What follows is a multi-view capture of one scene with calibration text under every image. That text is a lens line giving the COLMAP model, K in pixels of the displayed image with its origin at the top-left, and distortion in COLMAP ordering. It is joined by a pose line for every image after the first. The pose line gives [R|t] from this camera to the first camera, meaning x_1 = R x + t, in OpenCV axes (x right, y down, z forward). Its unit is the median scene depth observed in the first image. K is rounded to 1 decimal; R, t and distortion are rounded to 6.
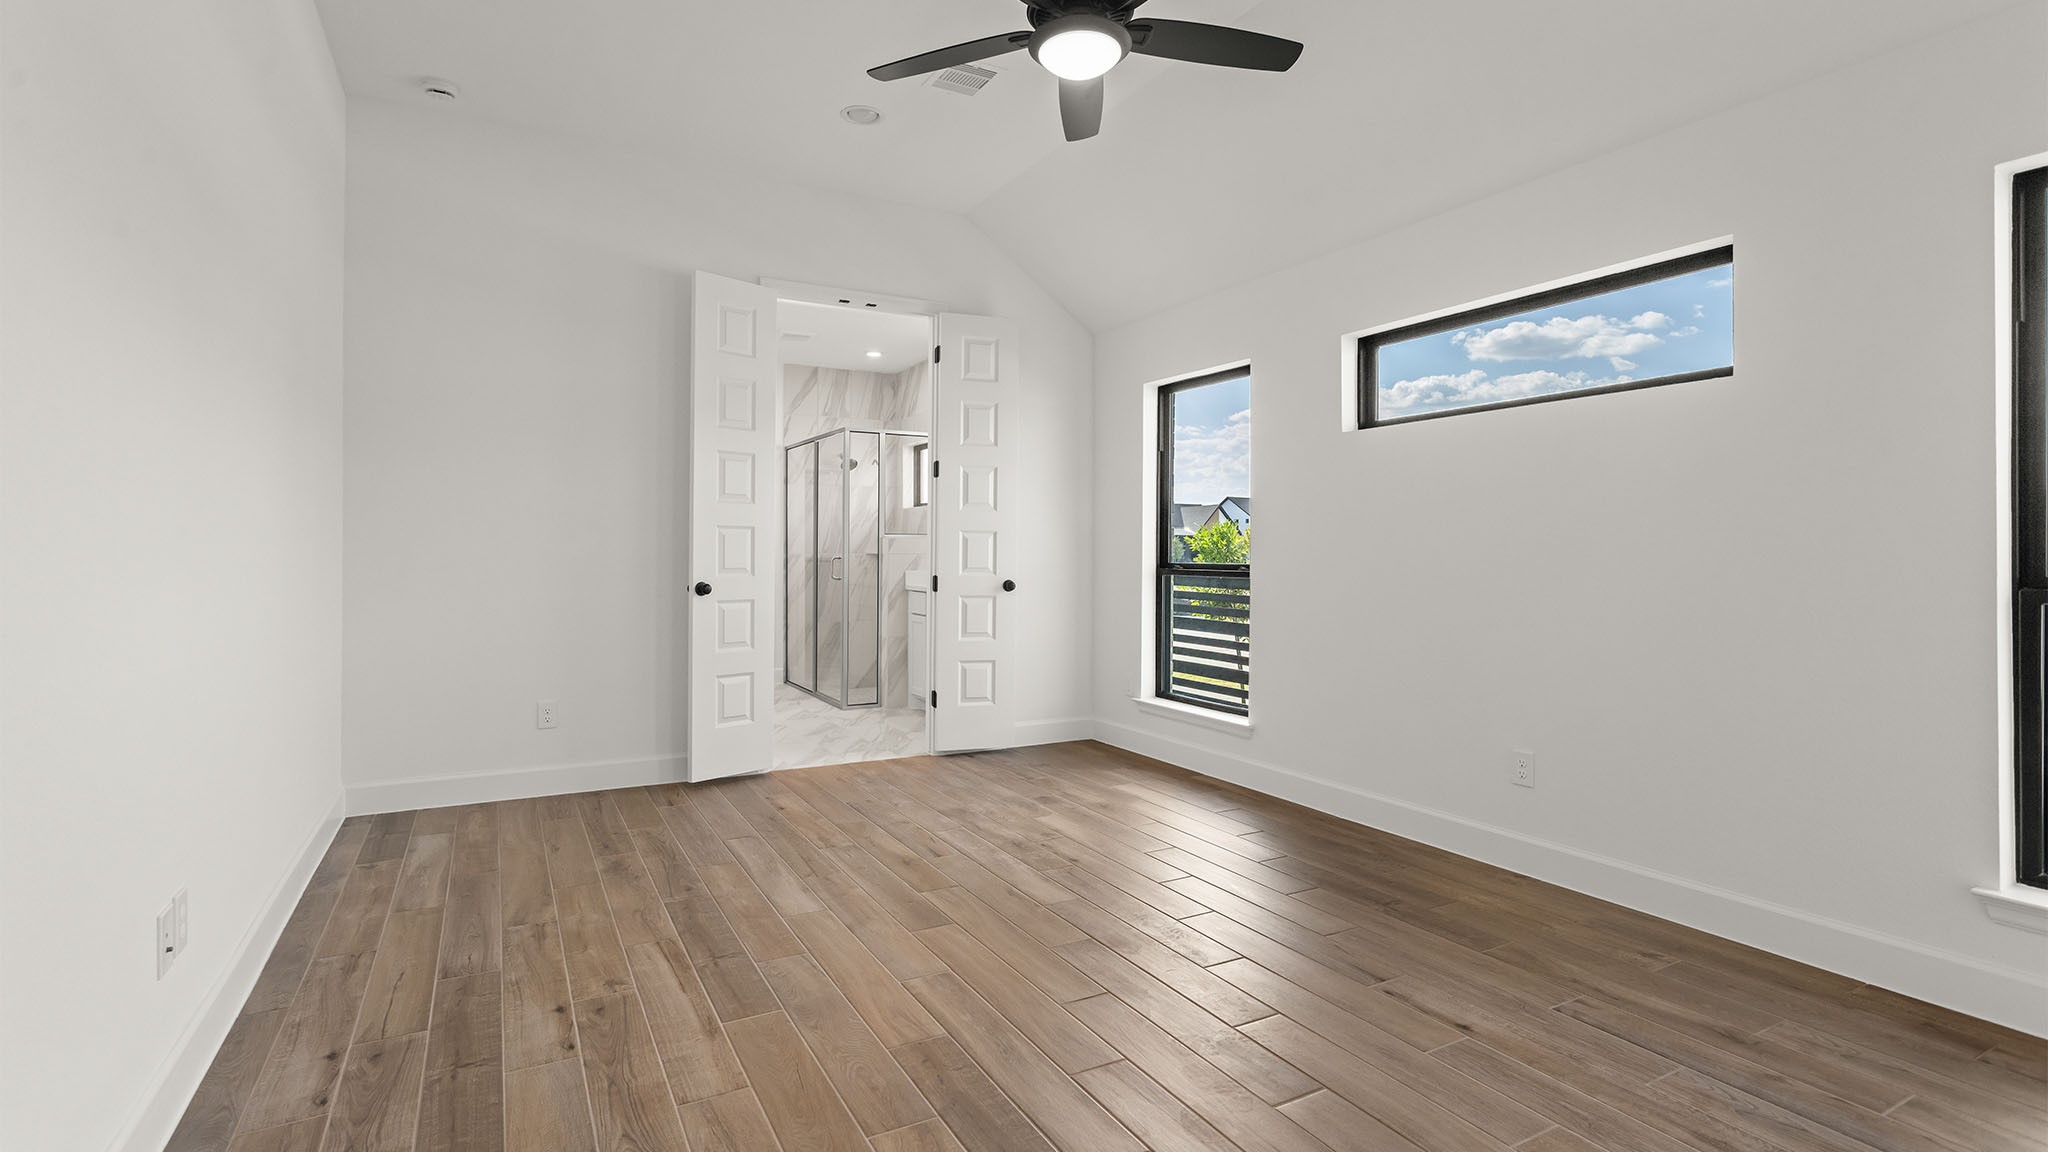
lens RADIAL K [[955.2, 0, 1023.7], [0, 955.2, 551.1], [0, 0, 1]] dist [-0.000886, -0.000377]
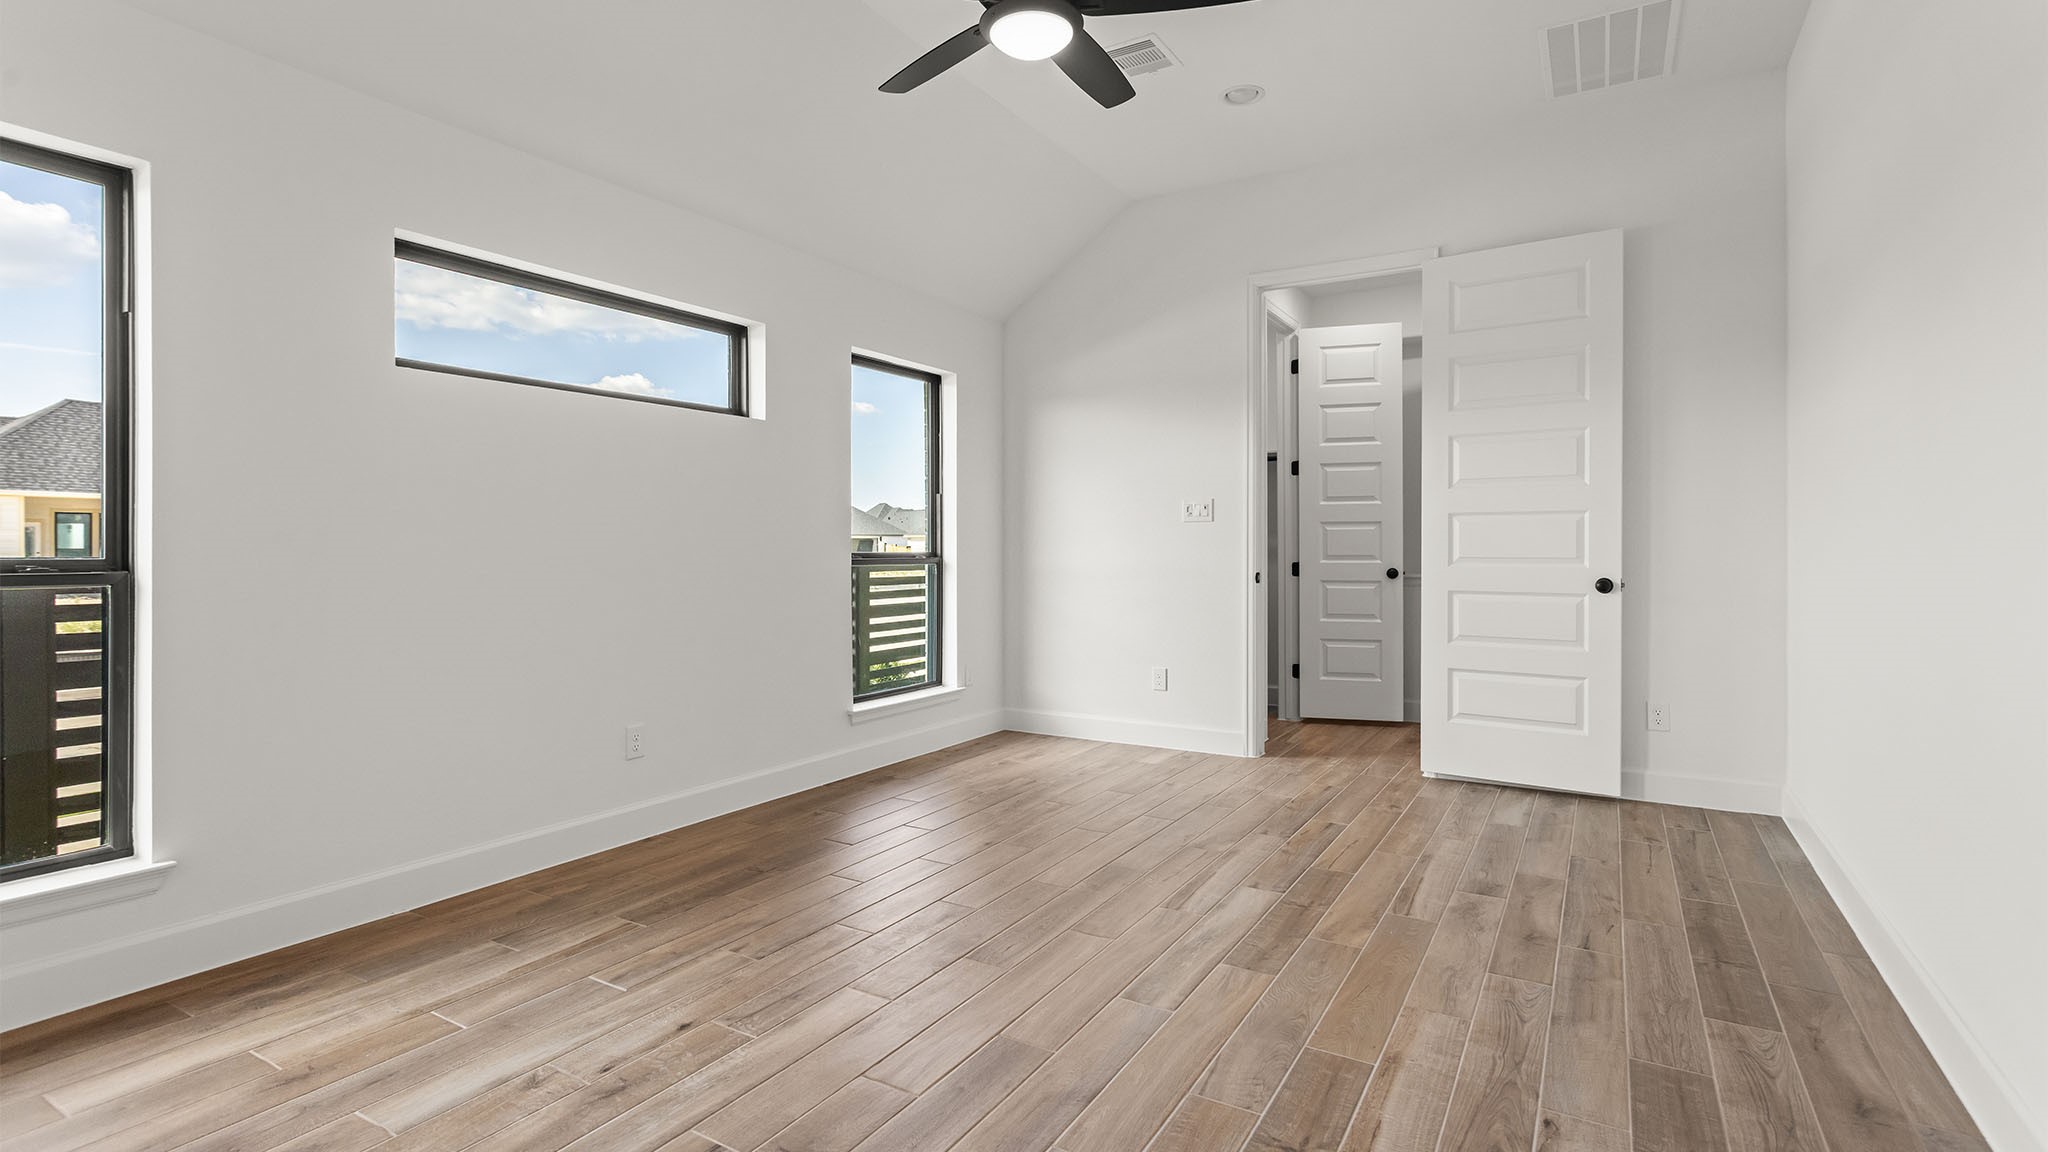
lens RADIAL K [[955.2, 0, 1023.7], [0, 955.2, 551.1], [0, 0, 1]] dist [-0.000886, -0.000377]
pose [[-0.493092, -0.003935, 0.869968, -0.857615], [-0.002226, 0.999992, 0.003262, 0.014038], [-0.869974, -0.000328, -0.493097, 1.596232]]
